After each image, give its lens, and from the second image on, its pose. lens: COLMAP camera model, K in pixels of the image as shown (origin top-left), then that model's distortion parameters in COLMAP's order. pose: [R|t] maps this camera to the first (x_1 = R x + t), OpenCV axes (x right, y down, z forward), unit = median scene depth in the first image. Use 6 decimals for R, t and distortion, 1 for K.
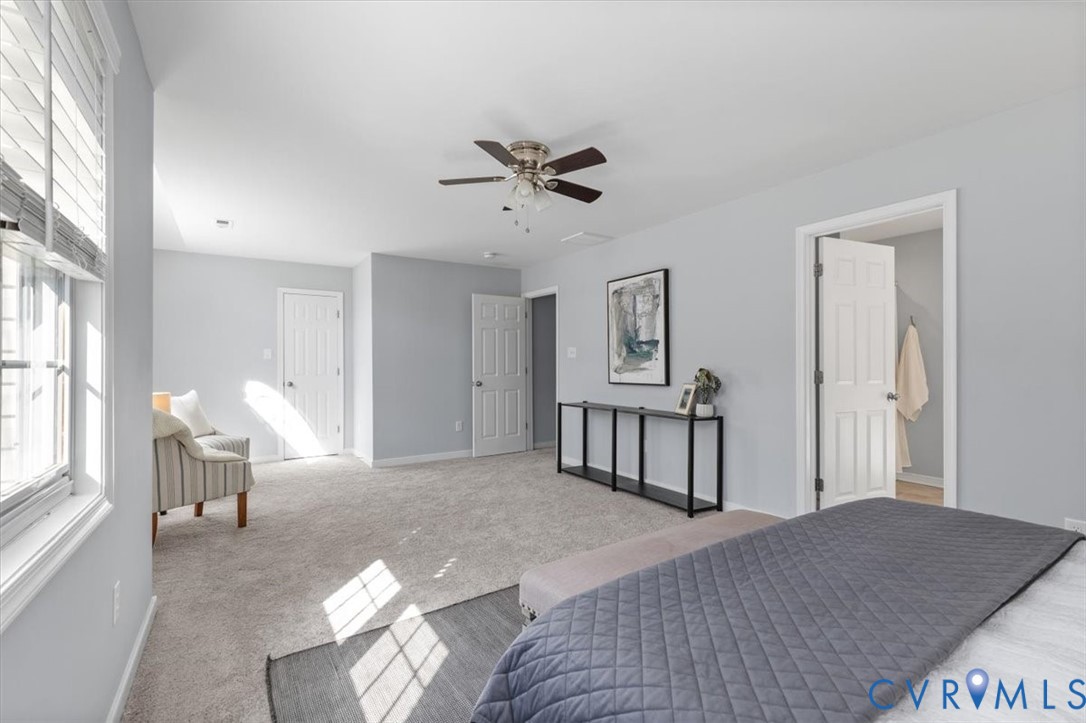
lens RADIAL K [[477.4, 0, 543.0], [0, 477.4, 361.5], [0, 0, 1]] dist [-0.004225, -0.000647]
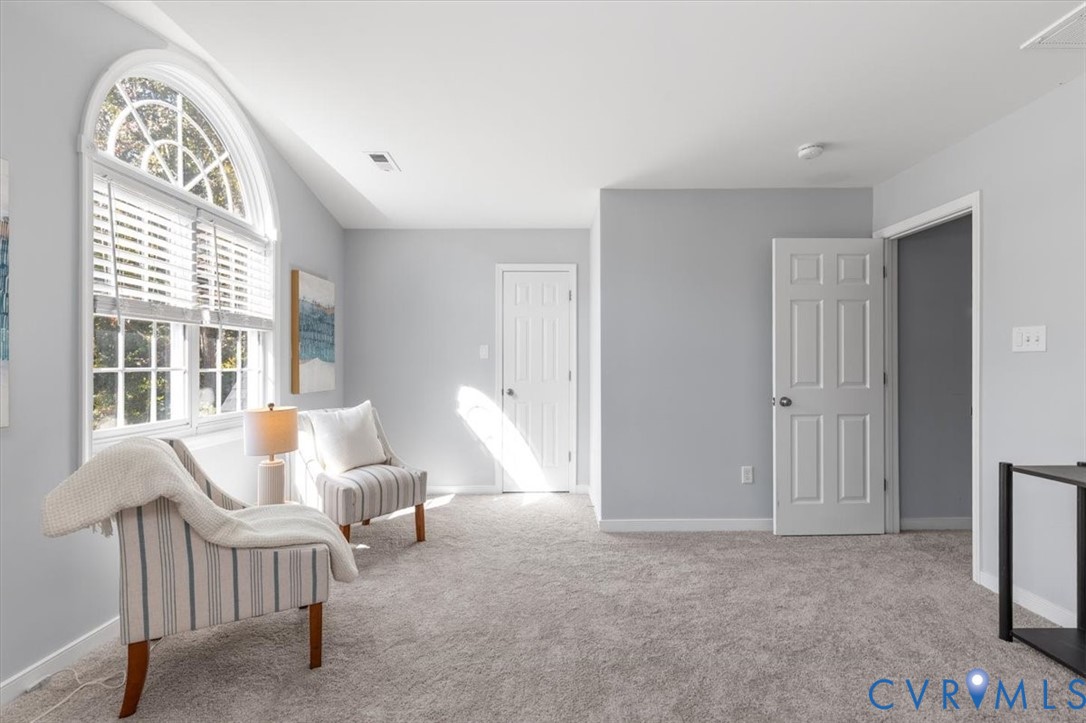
lens RADIAL K [[488.3, 0, 560.8], [0, 488.3, 367.5], [0, 0, 1]] dist [-0.005152, -0.000567]
pose [[0.848387, 0.003950, -0.529362, -0.069480], [0.002341, 0.999934, 0.011215, 0.000548], [0.529372, -0.010754, 0.848322, 0.476779]]
